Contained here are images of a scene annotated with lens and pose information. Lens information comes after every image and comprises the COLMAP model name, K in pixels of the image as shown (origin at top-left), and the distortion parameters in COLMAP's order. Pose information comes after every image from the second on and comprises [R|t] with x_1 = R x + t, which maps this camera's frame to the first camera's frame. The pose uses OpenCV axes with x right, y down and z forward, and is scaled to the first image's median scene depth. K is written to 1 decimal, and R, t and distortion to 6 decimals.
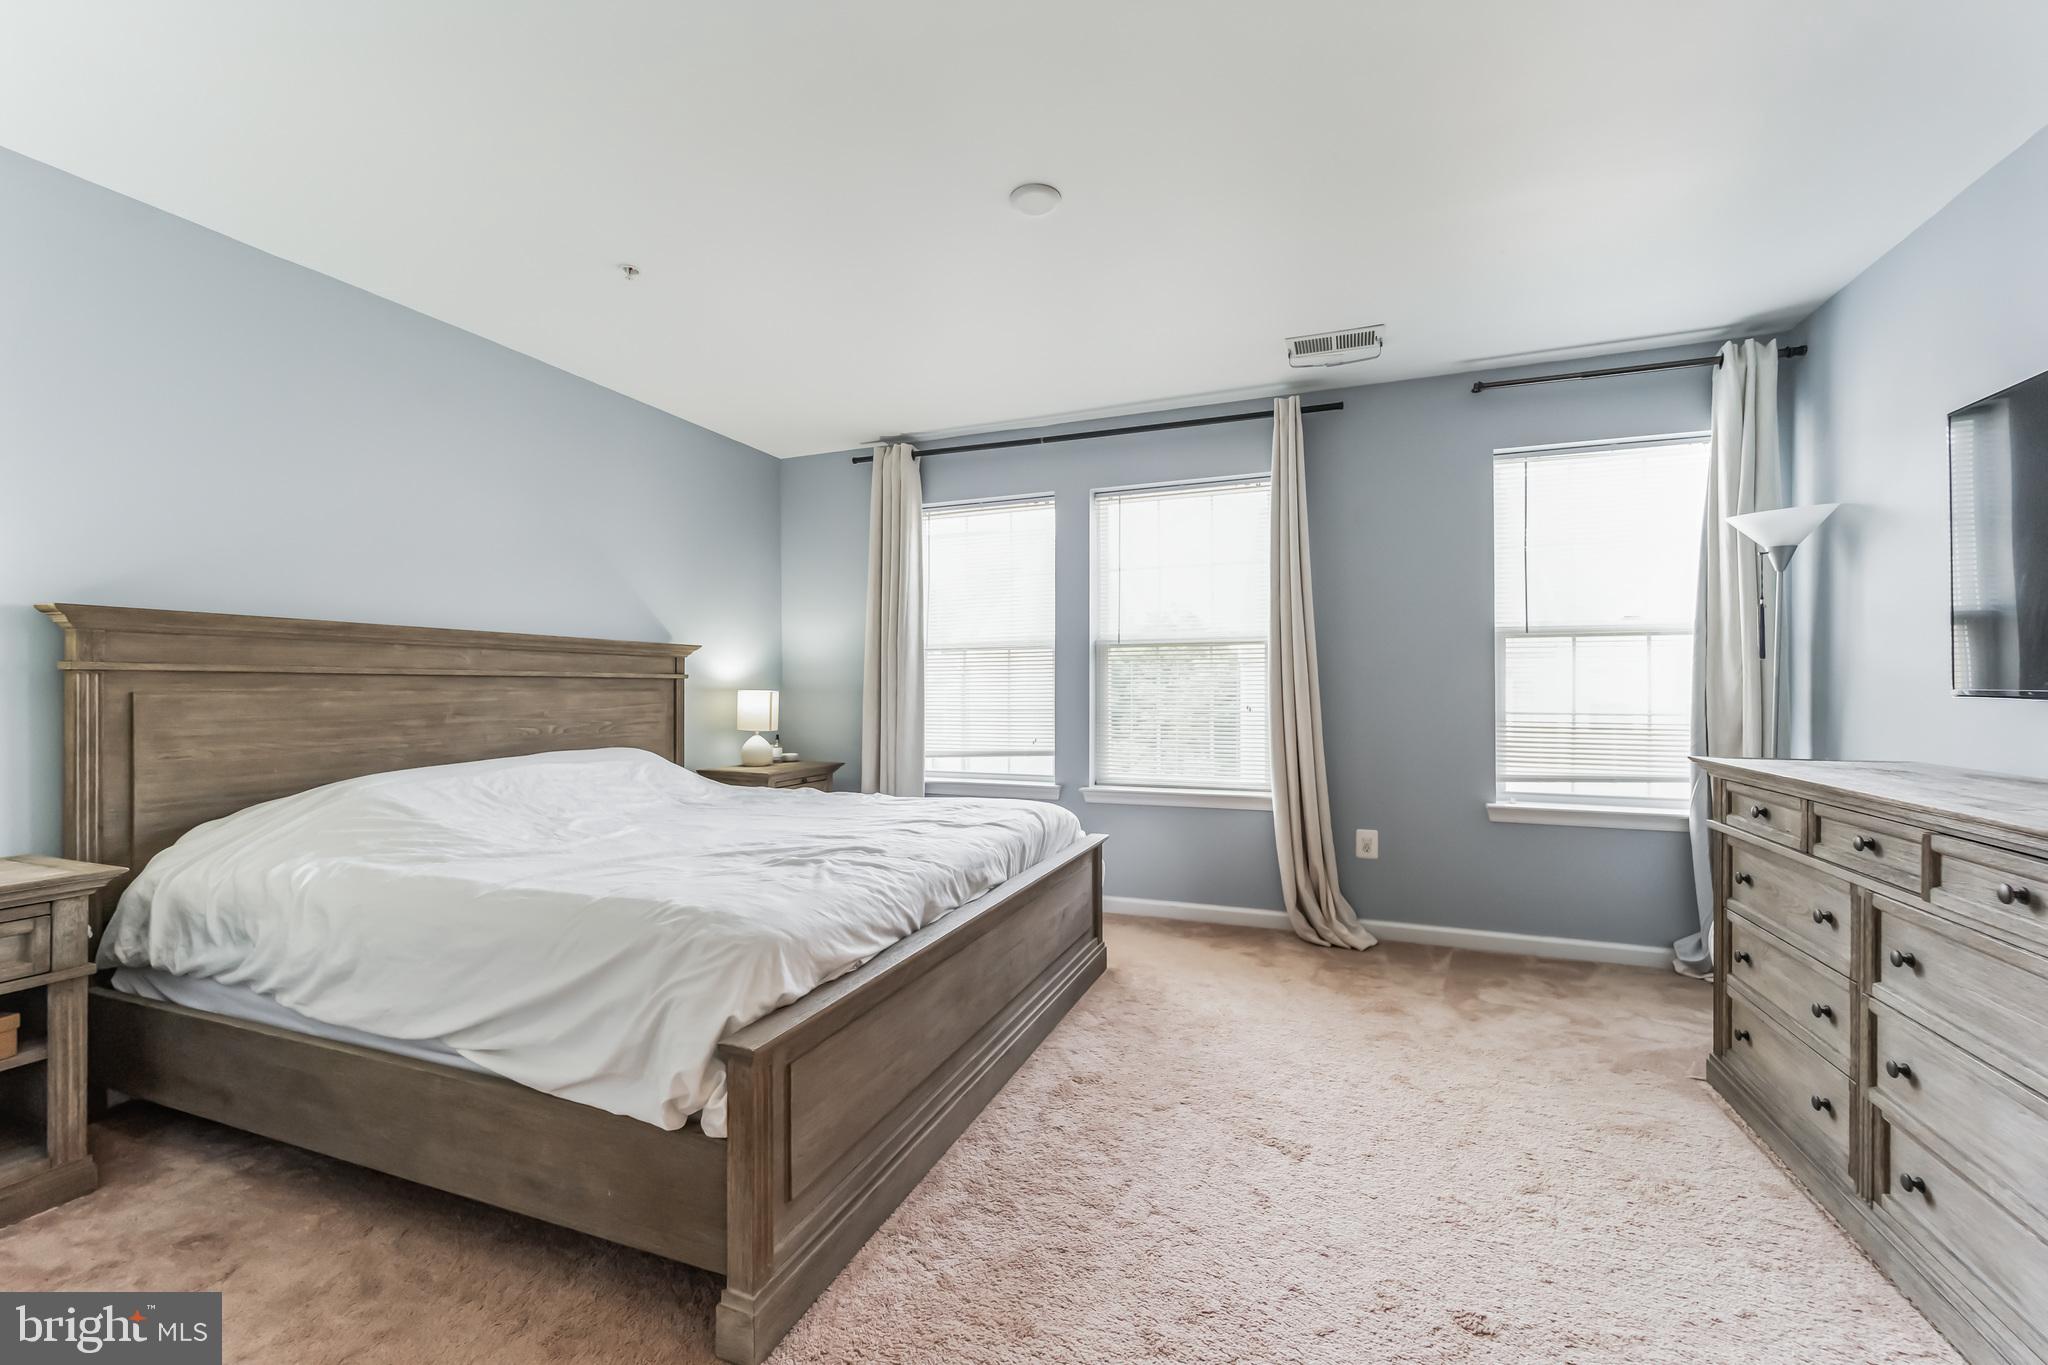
lens RADIAL K [[842.0, 0, 1023.7], [0, 842.0, 688.7], [0, 0, 1]] dist [0.002674, -0.000047]
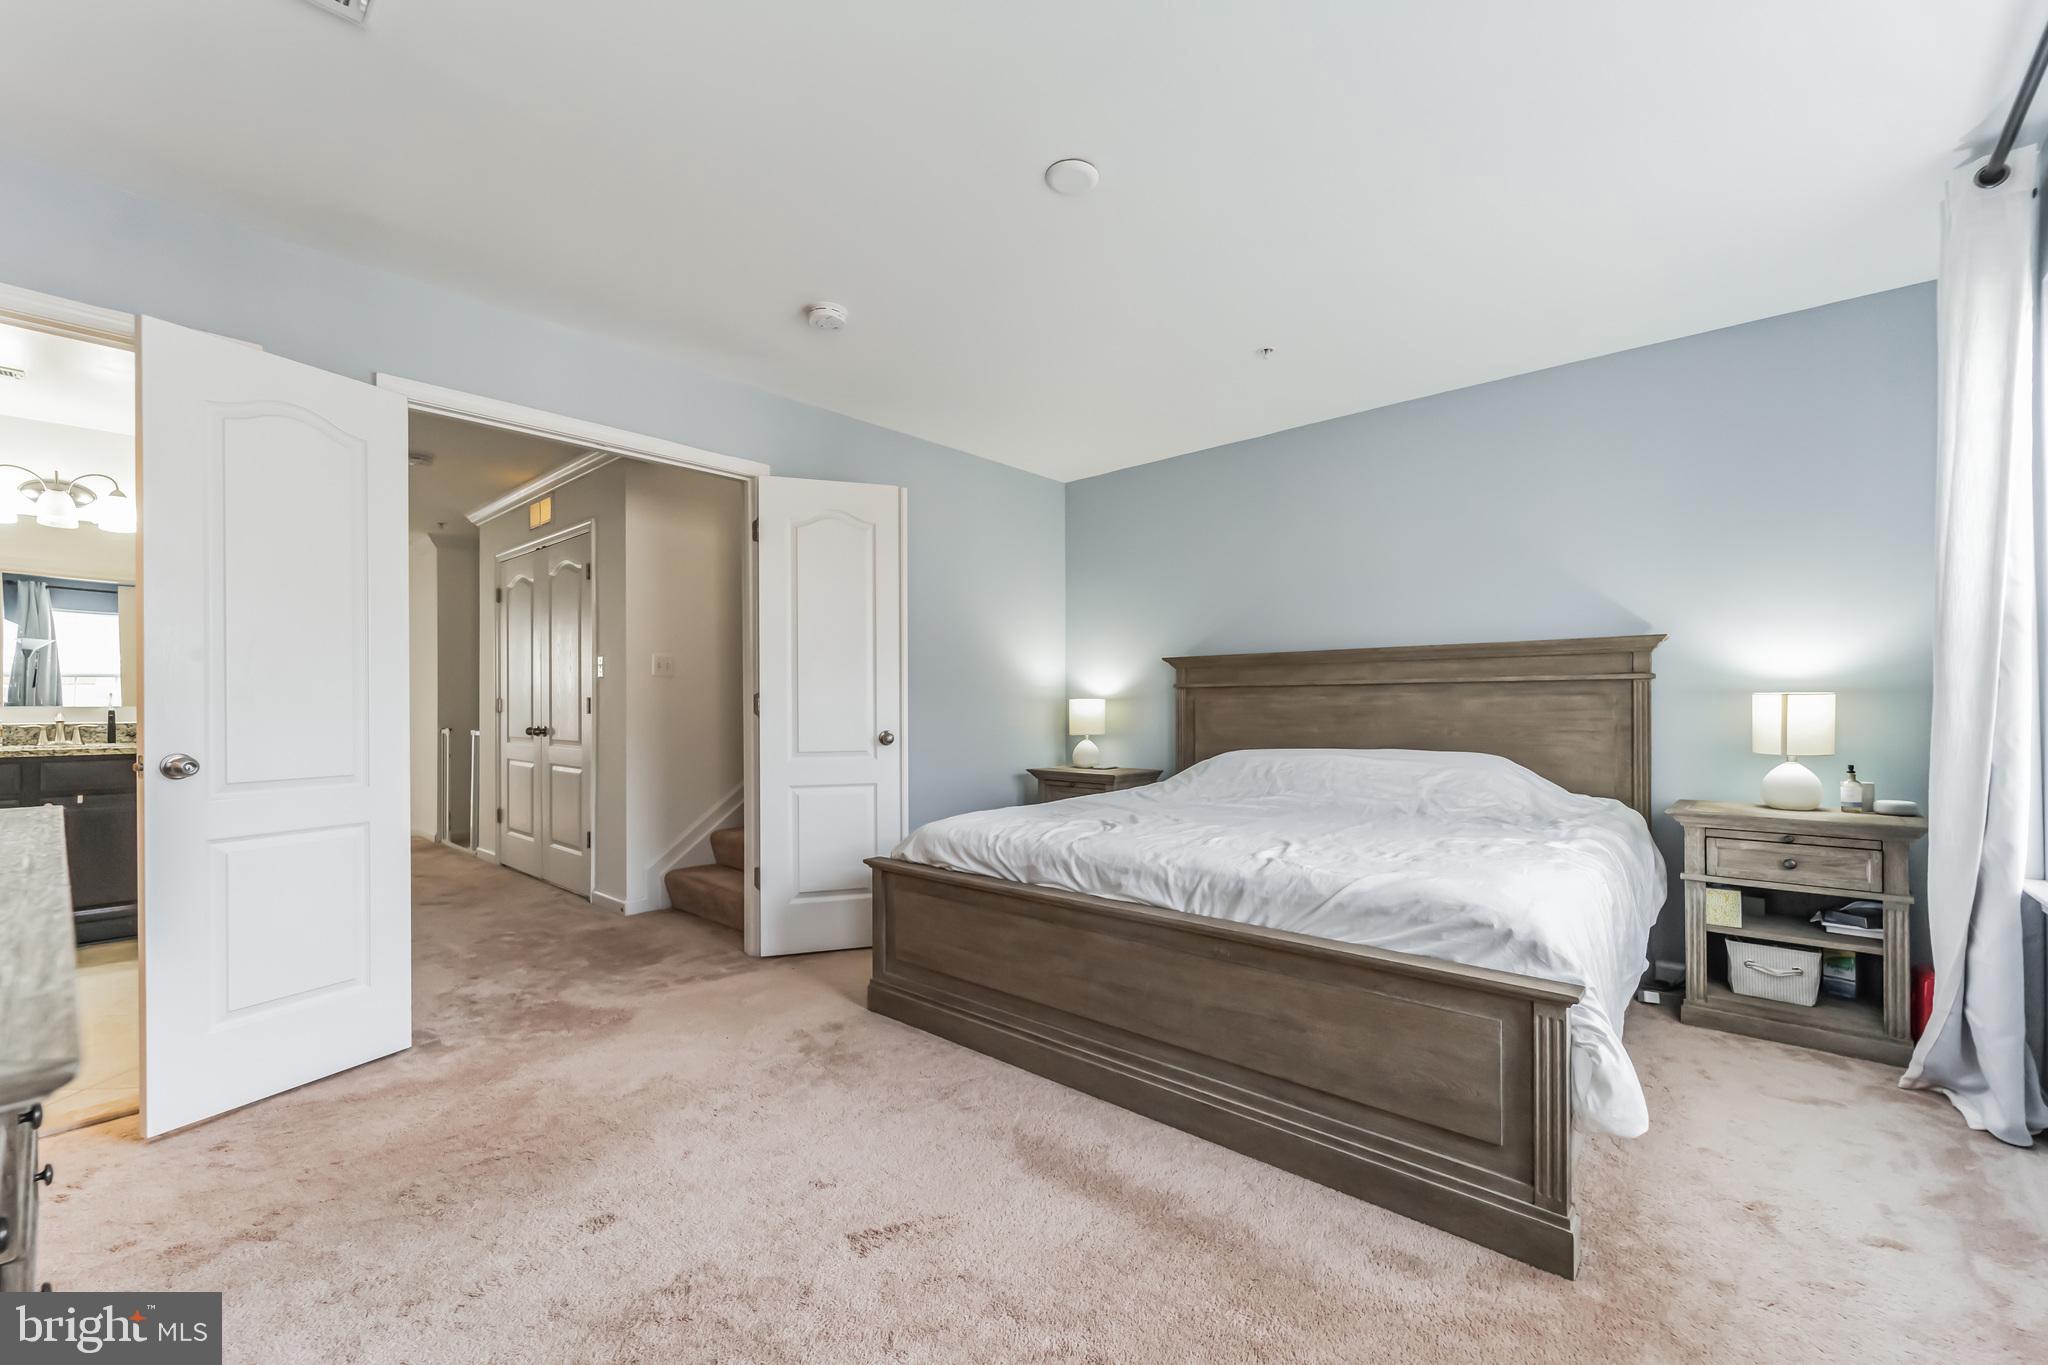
lens RADIAL K [[842.0, 0, 1024.9], [0, 842.0, 697.3], [0, 0, 1]] dist [0.002674, -0.000047]
pose [[-0.348658, -0.007728, -0.937218, 0.650778], [0.003420, 0.999949, -0.009518, 0.013061], [0.937244, -0.006524, -0.348614, 0.889697]]
